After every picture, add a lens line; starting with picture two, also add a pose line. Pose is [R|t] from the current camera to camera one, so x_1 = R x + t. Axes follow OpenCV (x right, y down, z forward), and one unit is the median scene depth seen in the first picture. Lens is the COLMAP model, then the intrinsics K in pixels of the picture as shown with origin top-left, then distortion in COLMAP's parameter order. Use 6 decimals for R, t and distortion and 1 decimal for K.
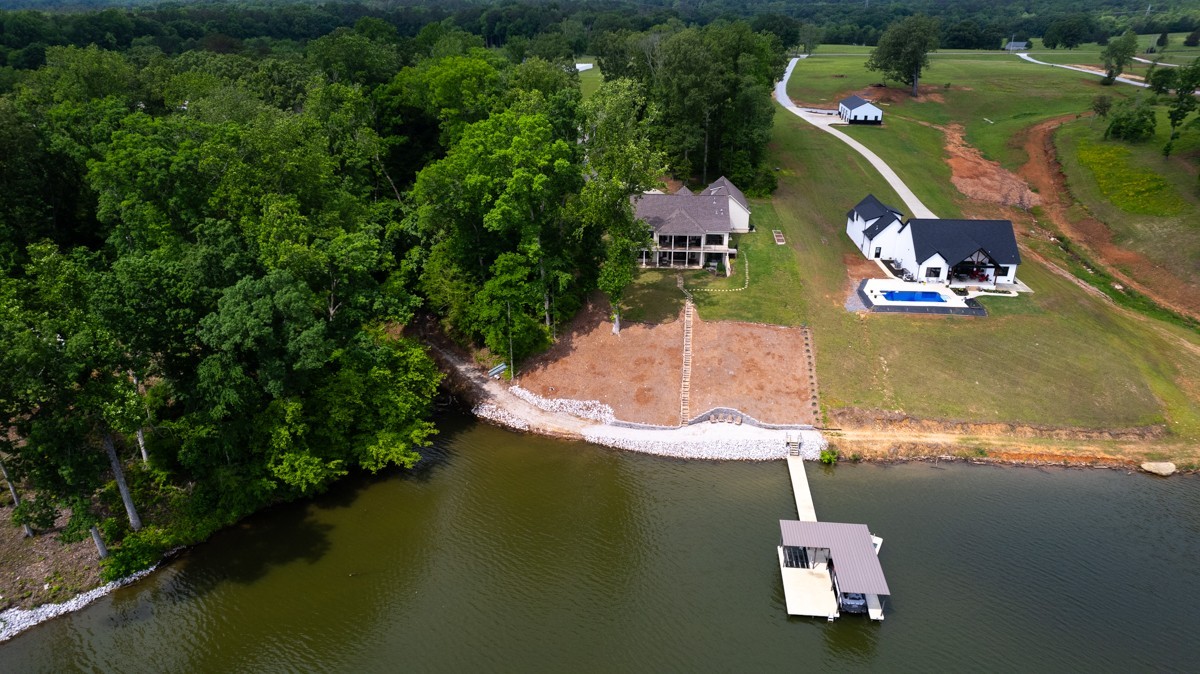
lens RADIAL K [[769.8, 0, 600.0], [0, 769.8, 337.0], [0, 0, 1]] dist [-0.048284, 0.002301]
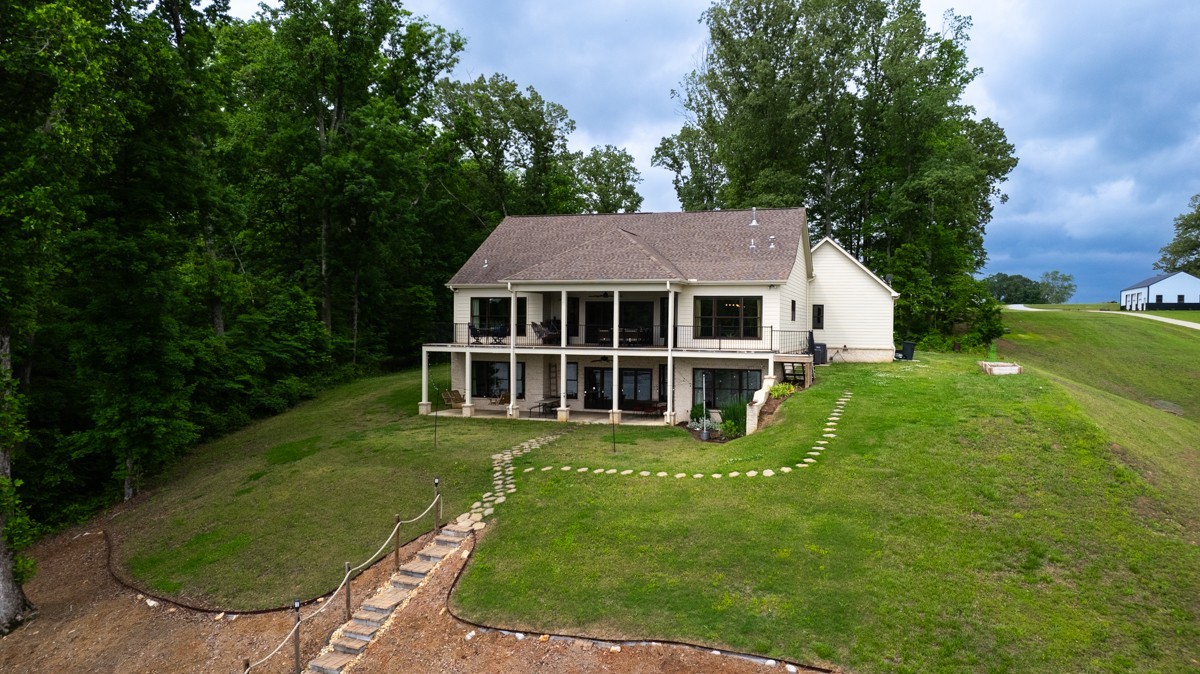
lens RADIAL K [[786.3, 0, 660.1], [0, 786.3, 358.5], [0, 0, 1]] dist [-0.033303, 0.002007]
pose [[0.975823, 0.016676, -0.217925, 0.208929], [-0.099311, 0.922042, -0.374133, -0.014467], [0.194697, 0.386730, 0.901406, 0.857590]]
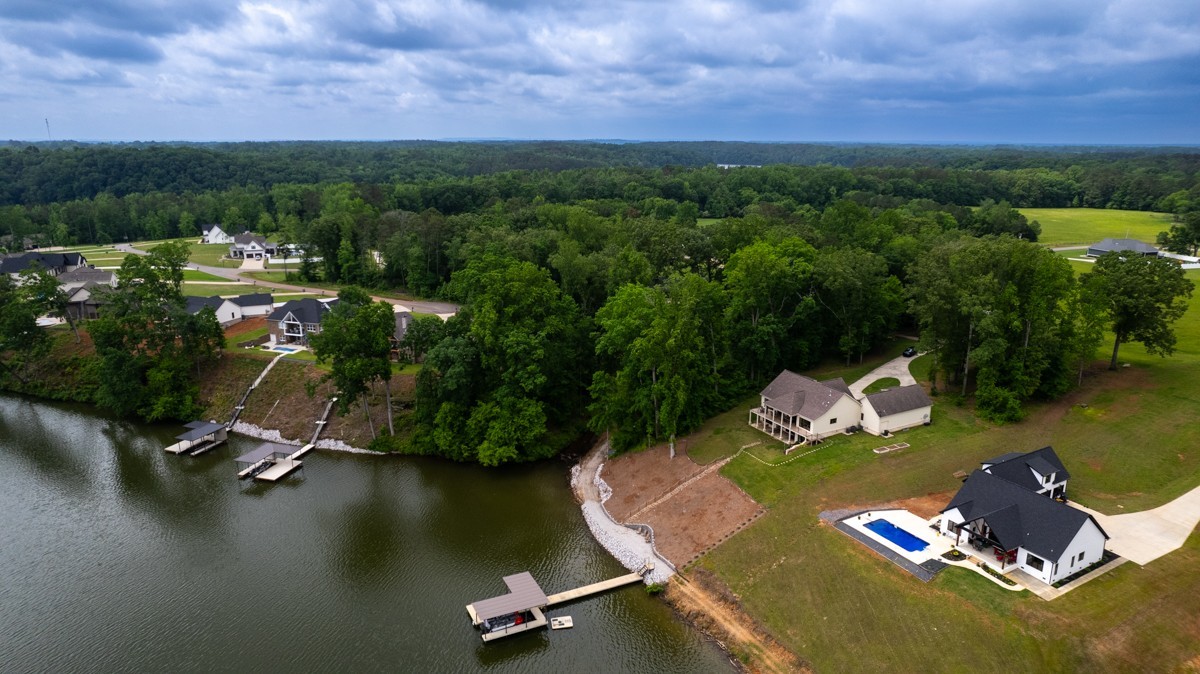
lens RADIAL K [[769.8, 0, 600.0], [0, 769.8, 337.0], [0, 0, 1]] dist [-0.048284, 0.002301]
pose [[0.518221, 0.211608, -0.828655, 1.007344], [-0.361383, 0.932339, 0.012085, -0.170516], [0.775145, 0.293199, 0.559629, 0.119461]]
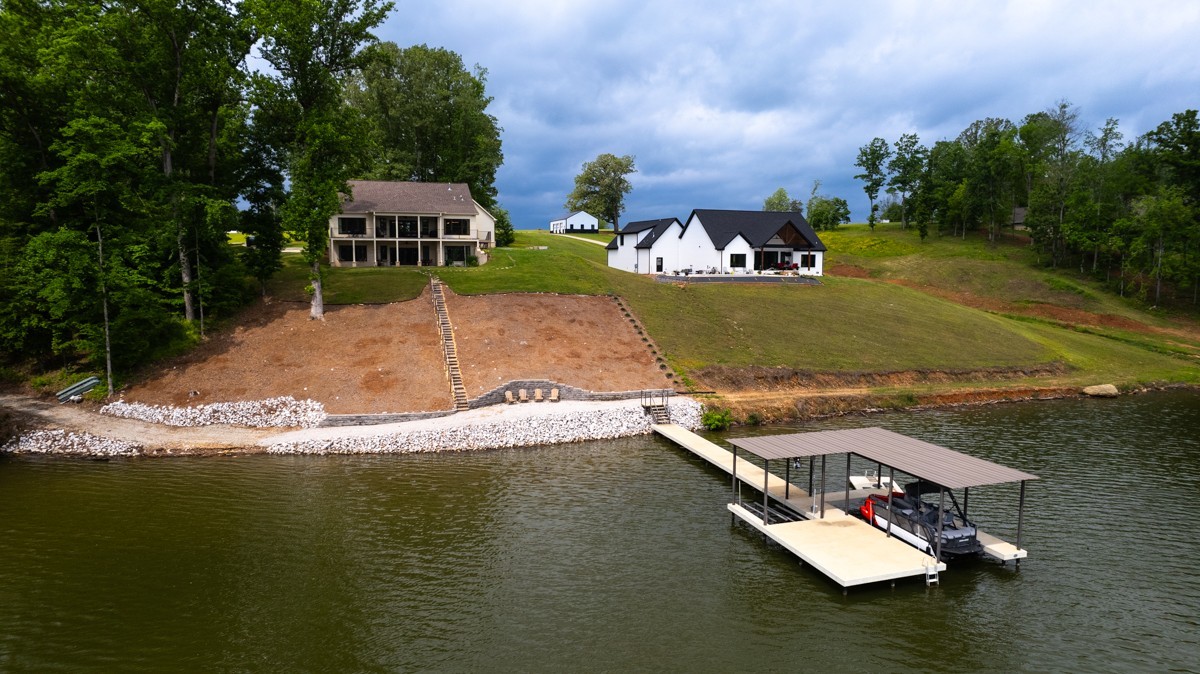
lens RADIAL K [[765.4, 0, 600.0], [0, 765.4, 337.0], [0, 0, 1]] dist [-0.035508, 0.002911]
pose [[0.917324, -0.040305, 0.396096, -0.012098], [0.166969, 0.942096, -0.290822, 0.216110], [-0.361439, 0.332914, 0.870937, 0.427200]]
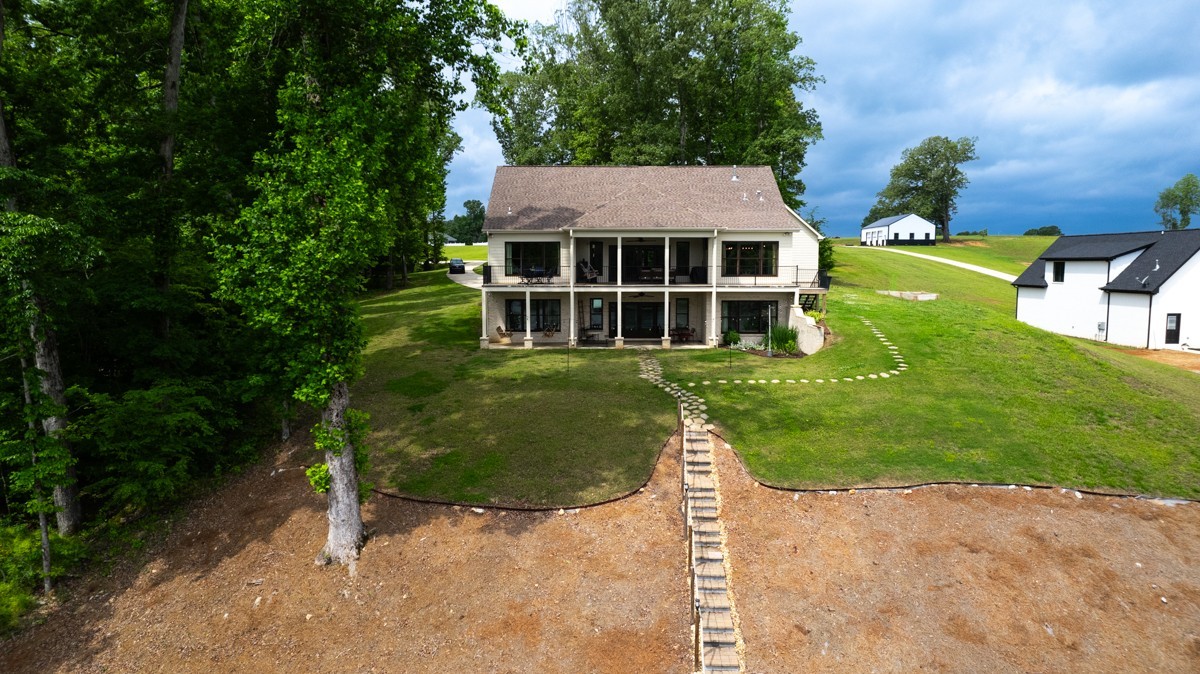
lens RADIAL K [[769.8, 0, 600.0], [0, 769.8, 337.0], [0, 0, 1]] dist [-0.048284, 0.002301]
pose [[0.998200, -0.008615, 0.059353, 0.076891], [0.027758, 0.943620, -0.329865, 0.007664], [-0.053165, 0.330918, 0.942161, 0.803794]]
